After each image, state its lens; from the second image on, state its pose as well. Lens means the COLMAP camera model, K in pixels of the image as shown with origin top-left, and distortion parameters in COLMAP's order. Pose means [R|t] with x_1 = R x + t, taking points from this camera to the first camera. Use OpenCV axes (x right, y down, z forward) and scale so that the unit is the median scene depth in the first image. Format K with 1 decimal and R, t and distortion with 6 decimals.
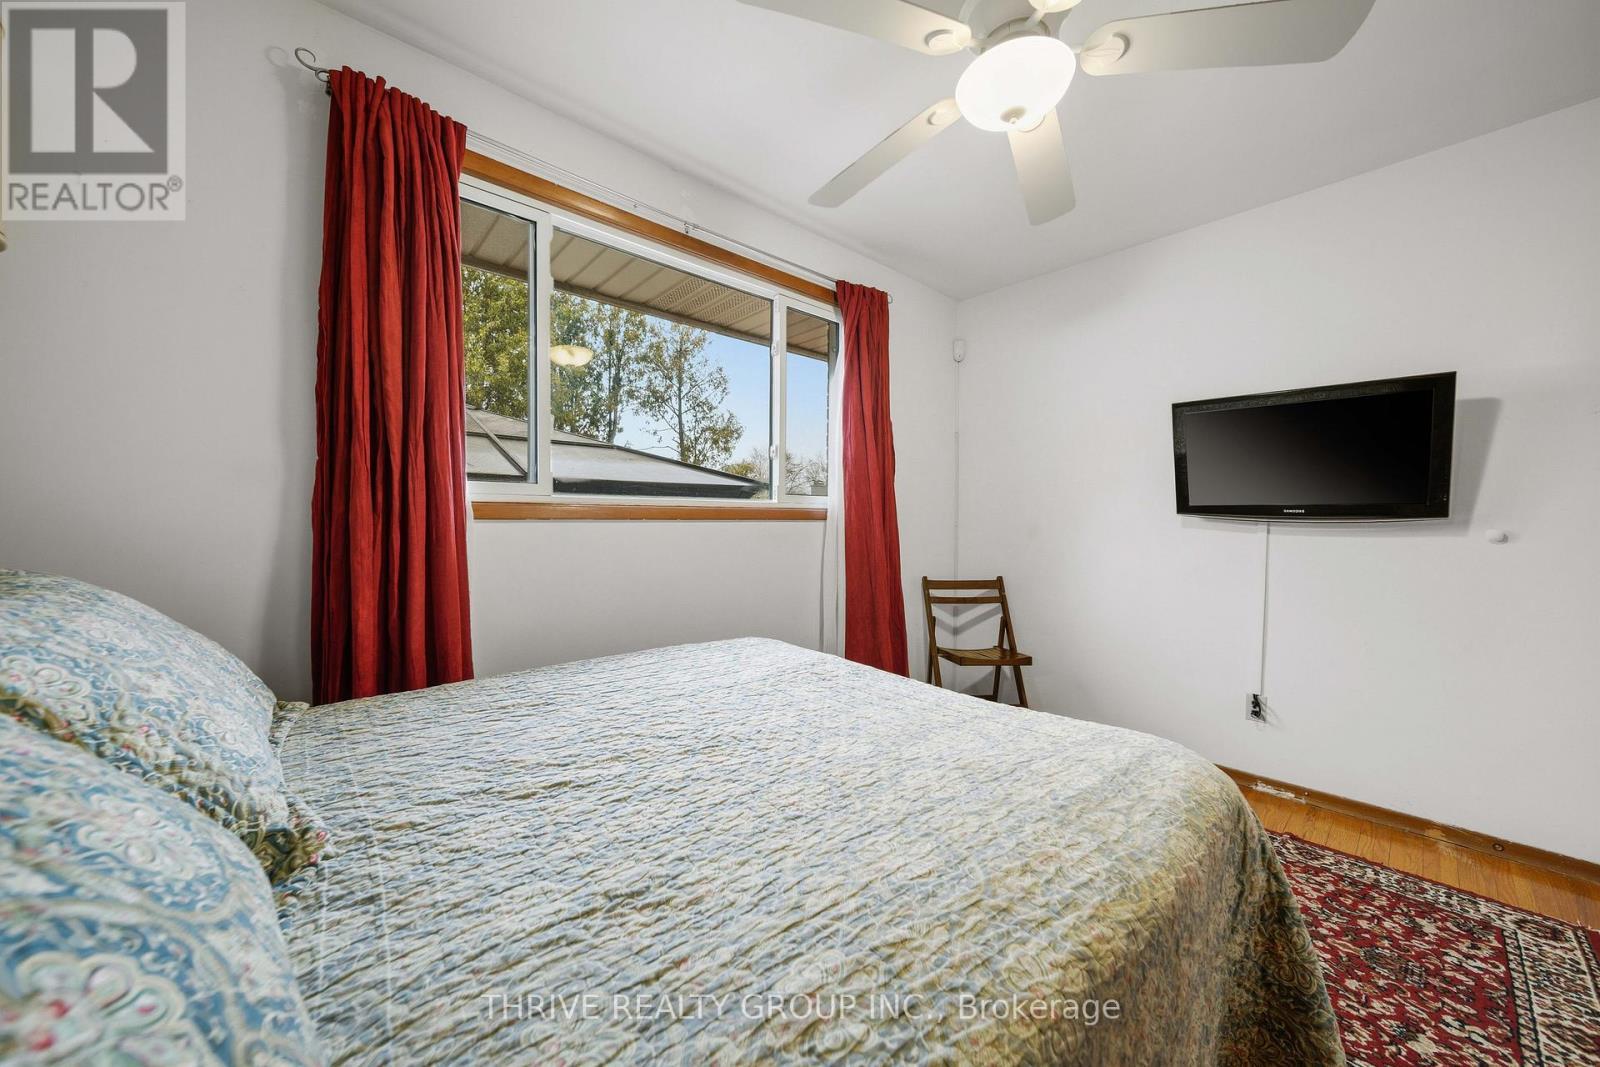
lens RADIAL K [[570.2, 0, 796.7], [0, 570.2, 531.8], [0, 0, 1]] dist [-0.001121, -0.000079]
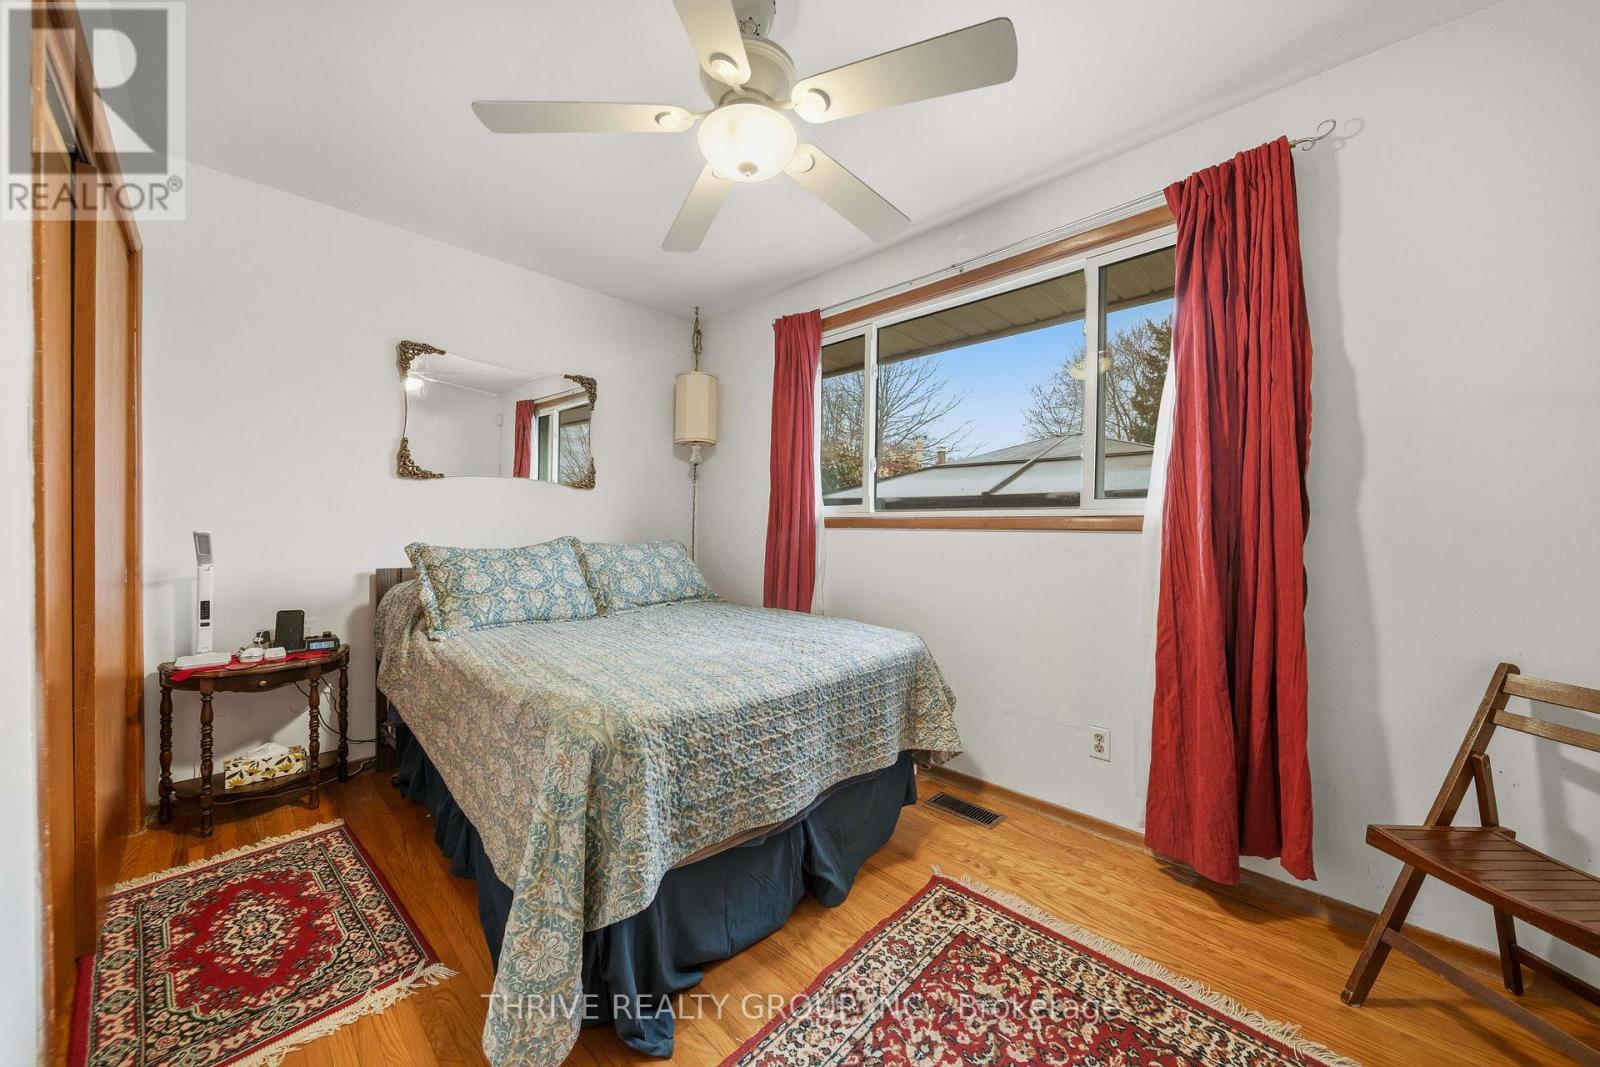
lens RADIAL K [[570.2, 0, 796.7], [0, 570.2, 531.8], [0, 0, 1]] dist [-0.001121, -0.000079]
pose [[0.057646, 0.006136, -0.998318, 0.886286], [-0.026028, 0.999650, 0.004641, -0.012084], [0.997998, 0.025717, 0.057786, 0.611434]]
